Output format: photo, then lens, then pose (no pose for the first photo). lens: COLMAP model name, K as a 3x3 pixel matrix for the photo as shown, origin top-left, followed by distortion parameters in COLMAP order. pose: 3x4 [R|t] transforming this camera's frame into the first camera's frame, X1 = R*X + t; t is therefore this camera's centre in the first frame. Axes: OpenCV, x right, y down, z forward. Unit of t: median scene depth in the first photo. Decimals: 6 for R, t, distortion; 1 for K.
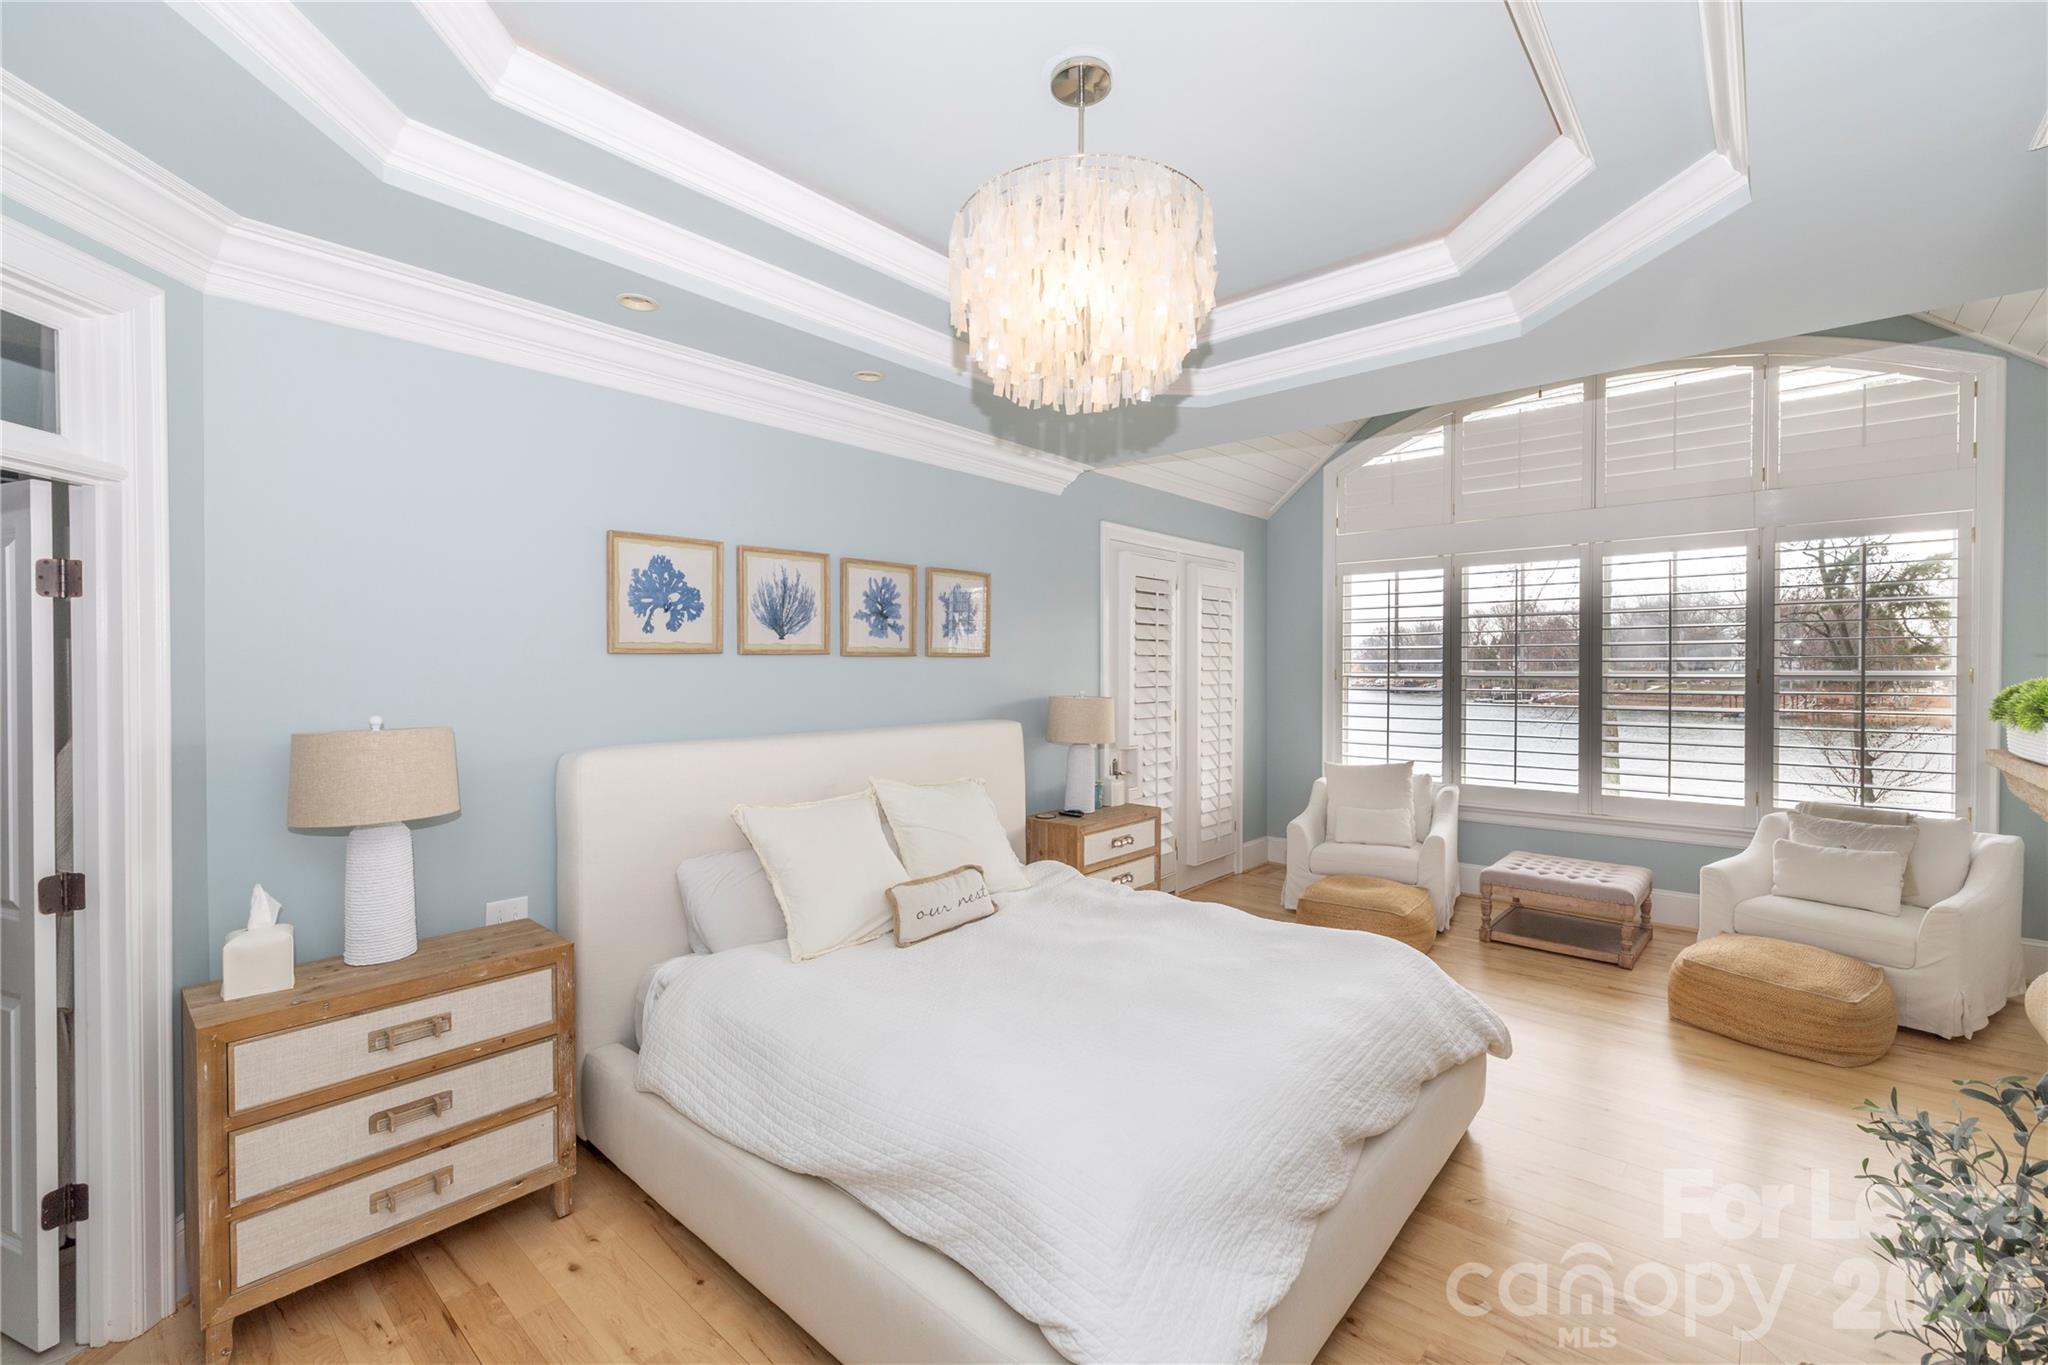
lens RADIAL K [[866.9, 0, 1024.0], [0, 866.9, 682.5], [0, 0, 1]] dist [-0.004578, 0.000240]
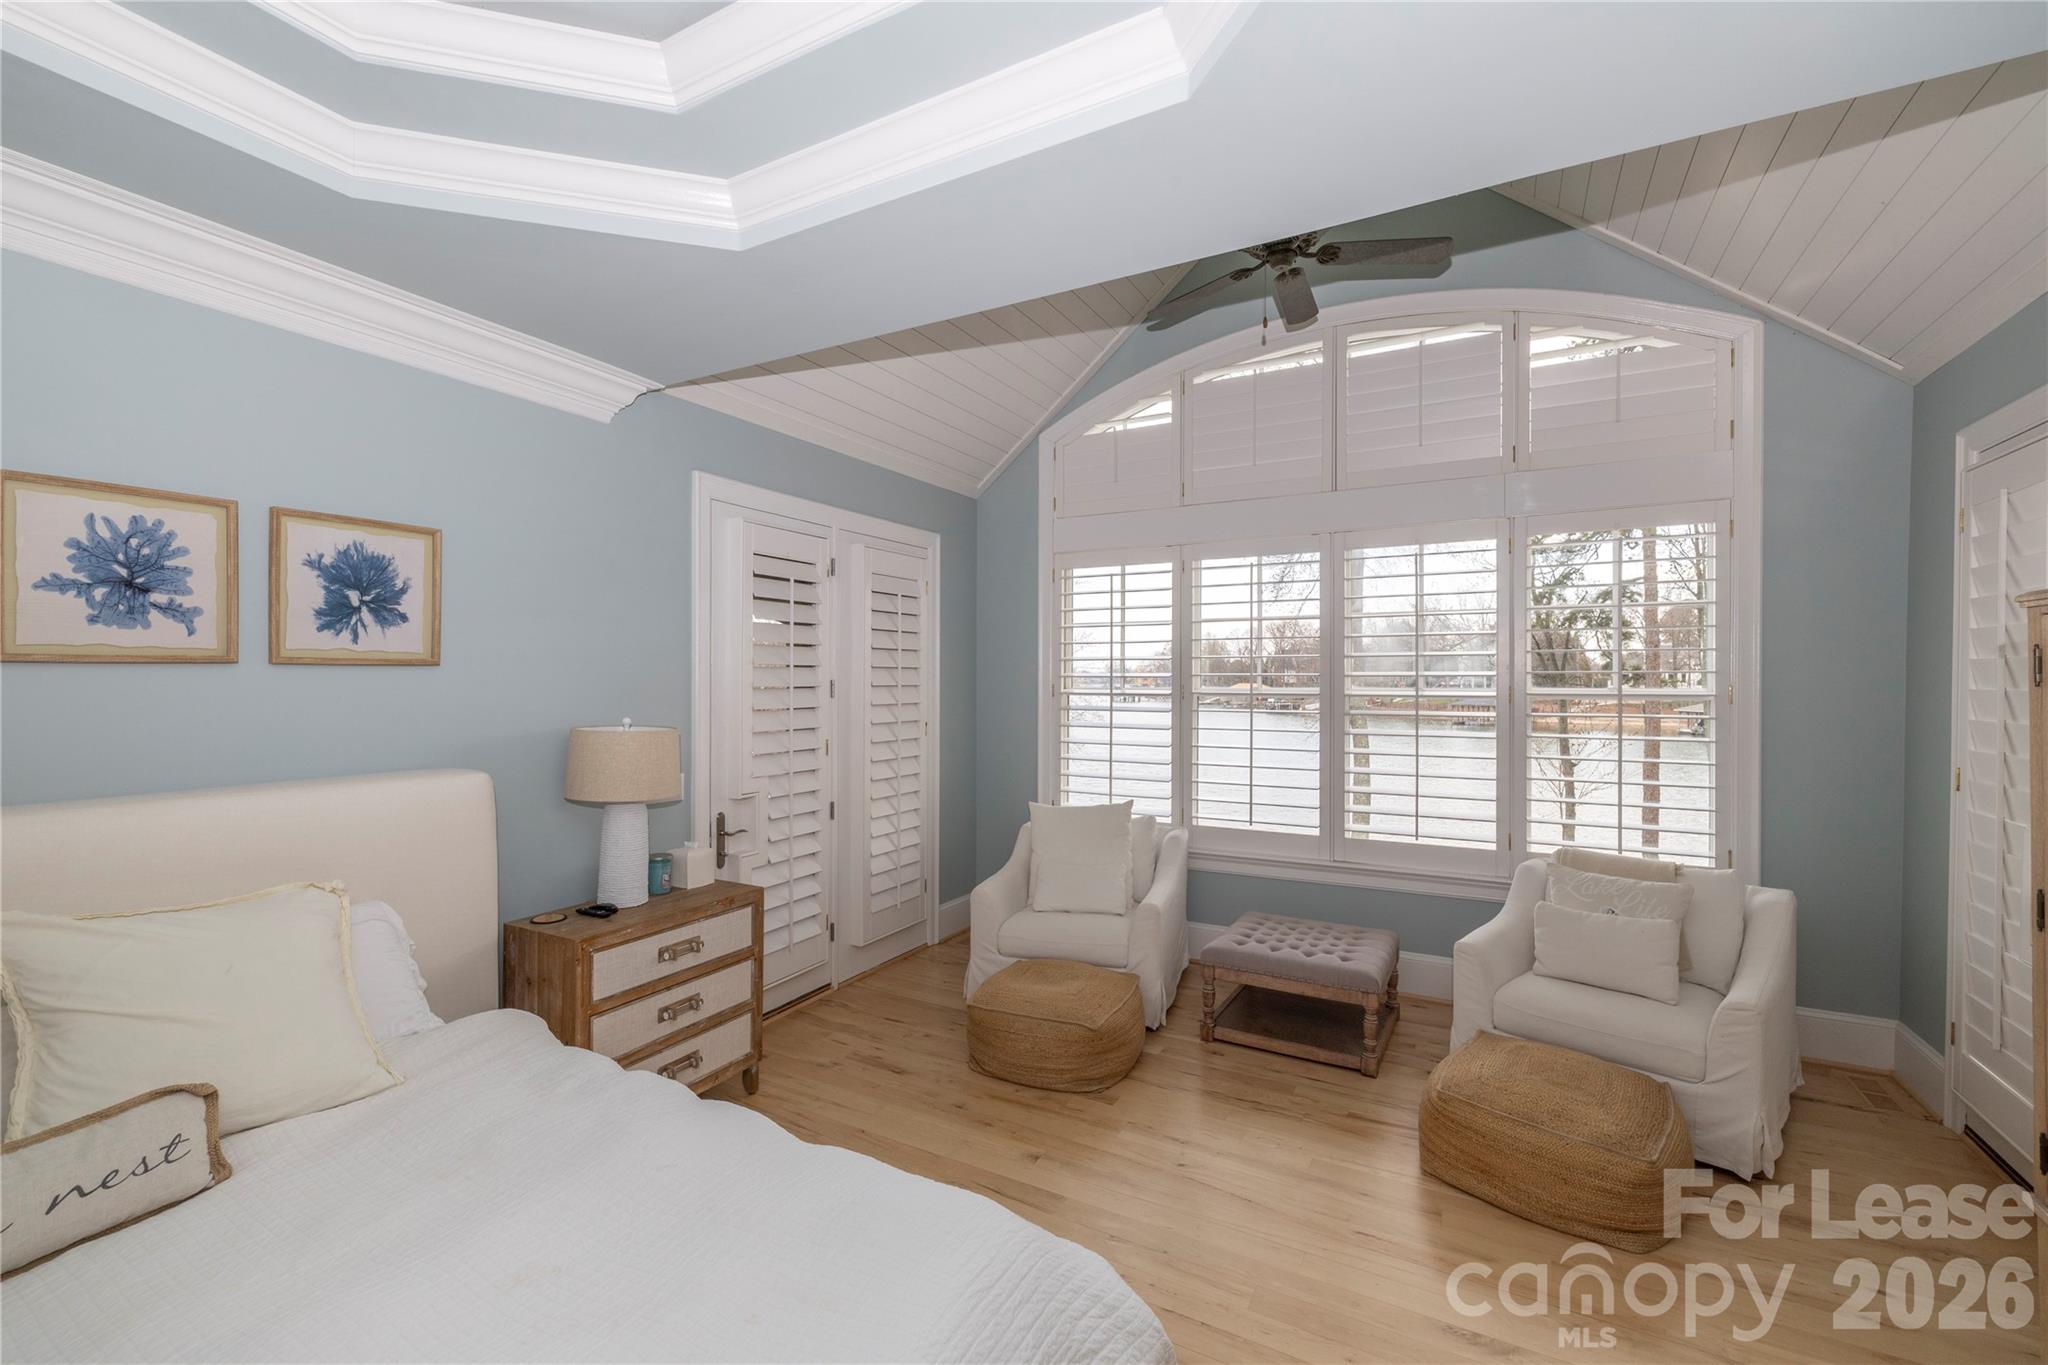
lens RADIAL K [[866.9, 0, 1024.0], [0, 866.9, 682.5], [0, 0, 1]] dist [-0.004578, 0.000240]
pose [[0.975736, 0.002388, 0.218939, 0.209241], [0.000281, 0.999926, -0.012158, -0.009192], [-0.218952, 0.011925, 0.975663, 0.287741]]
